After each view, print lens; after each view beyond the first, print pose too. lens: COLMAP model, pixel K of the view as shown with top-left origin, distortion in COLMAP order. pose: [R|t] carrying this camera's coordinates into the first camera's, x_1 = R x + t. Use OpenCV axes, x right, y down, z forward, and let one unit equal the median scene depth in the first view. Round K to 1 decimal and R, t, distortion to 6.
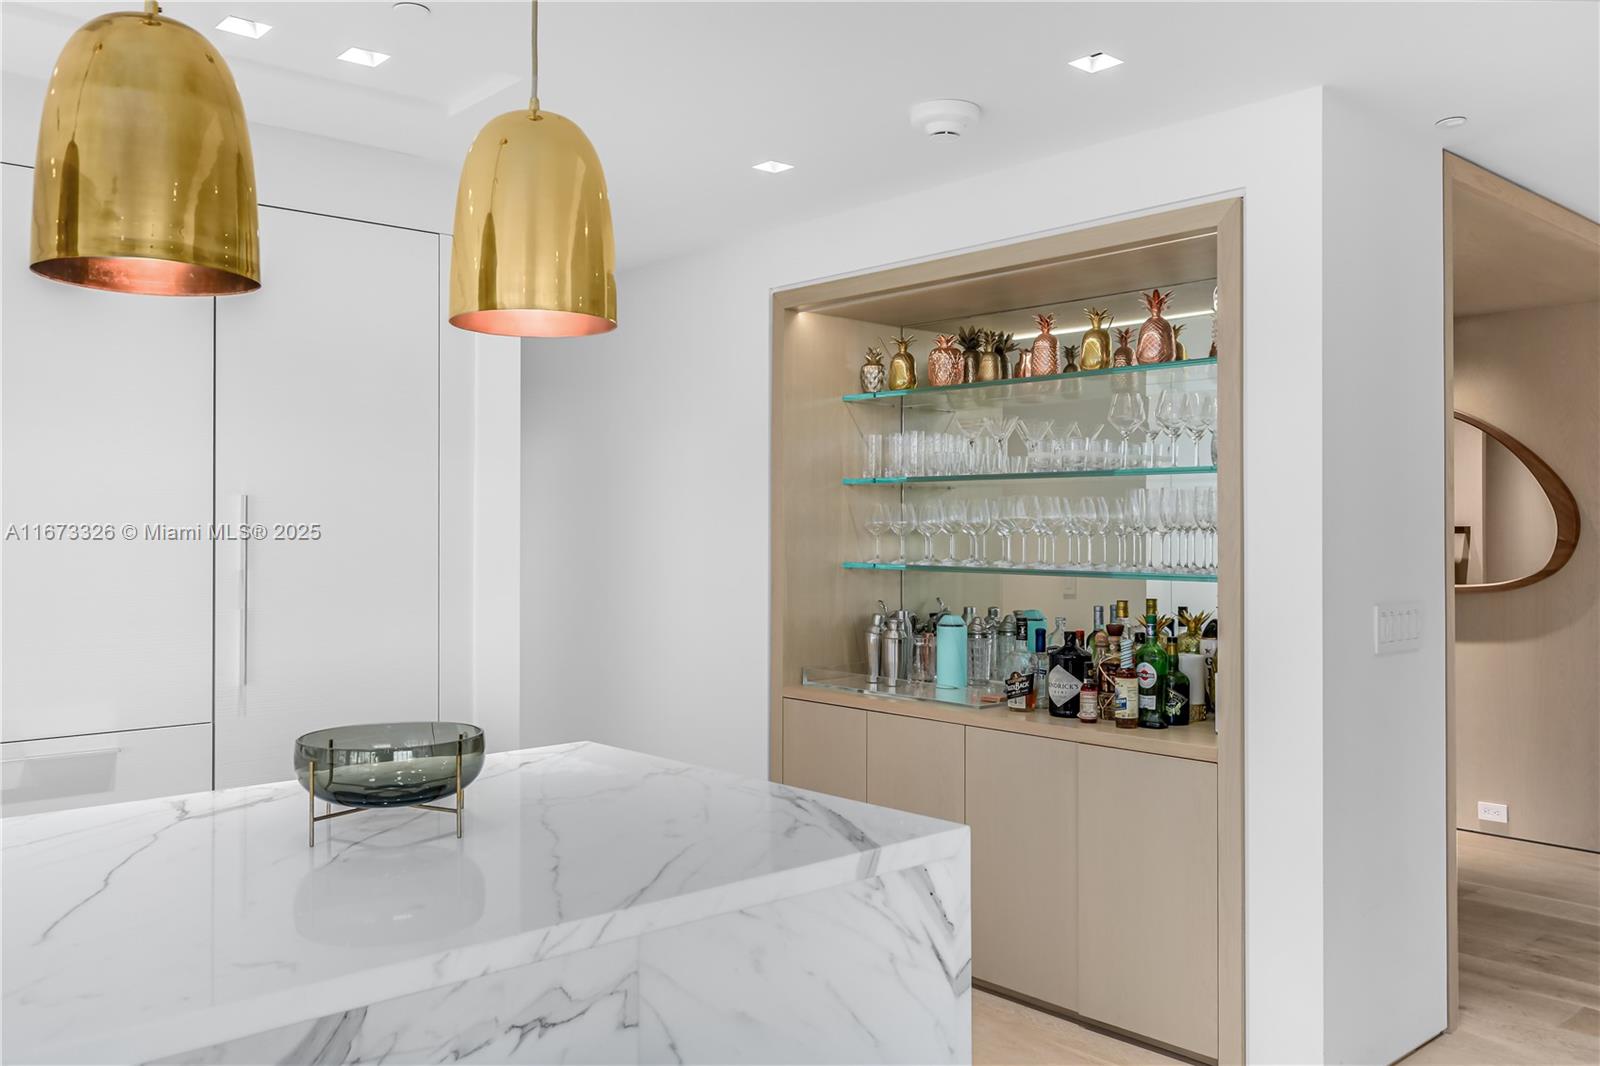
lens RADIAL K [[1270.6, 0, 796.4], [0, 1270.6, 524.5], [0, 0, 1]] dist [0.012788, 0.004359]
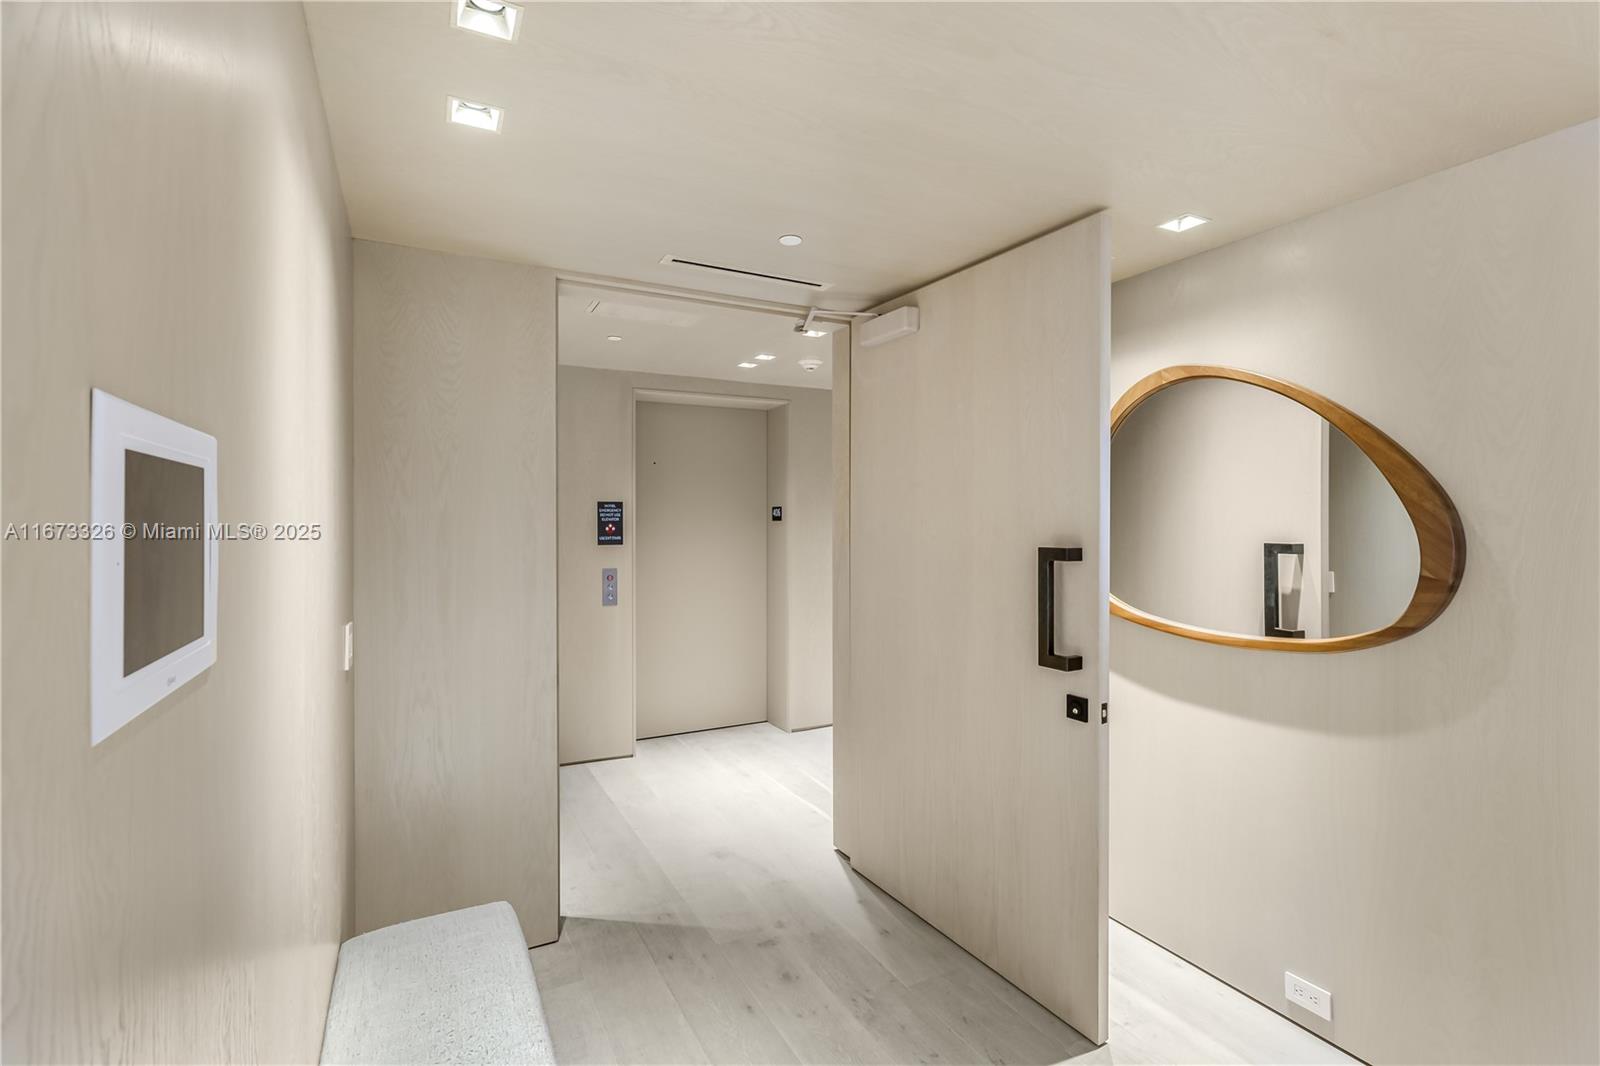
lens RADIAL K [[736.5, 0, 798.8], [0, 736.5, 528.5], [0, 0, 1]] dist [0.001700, 0.000147]
pose [[0.969774, 0.004002, -0.243973, 0.504734], [-0.000676, 0.999906, 0.013716, -0.017741], [0.244004, -0.013137, 0.969685, 0.759360]]
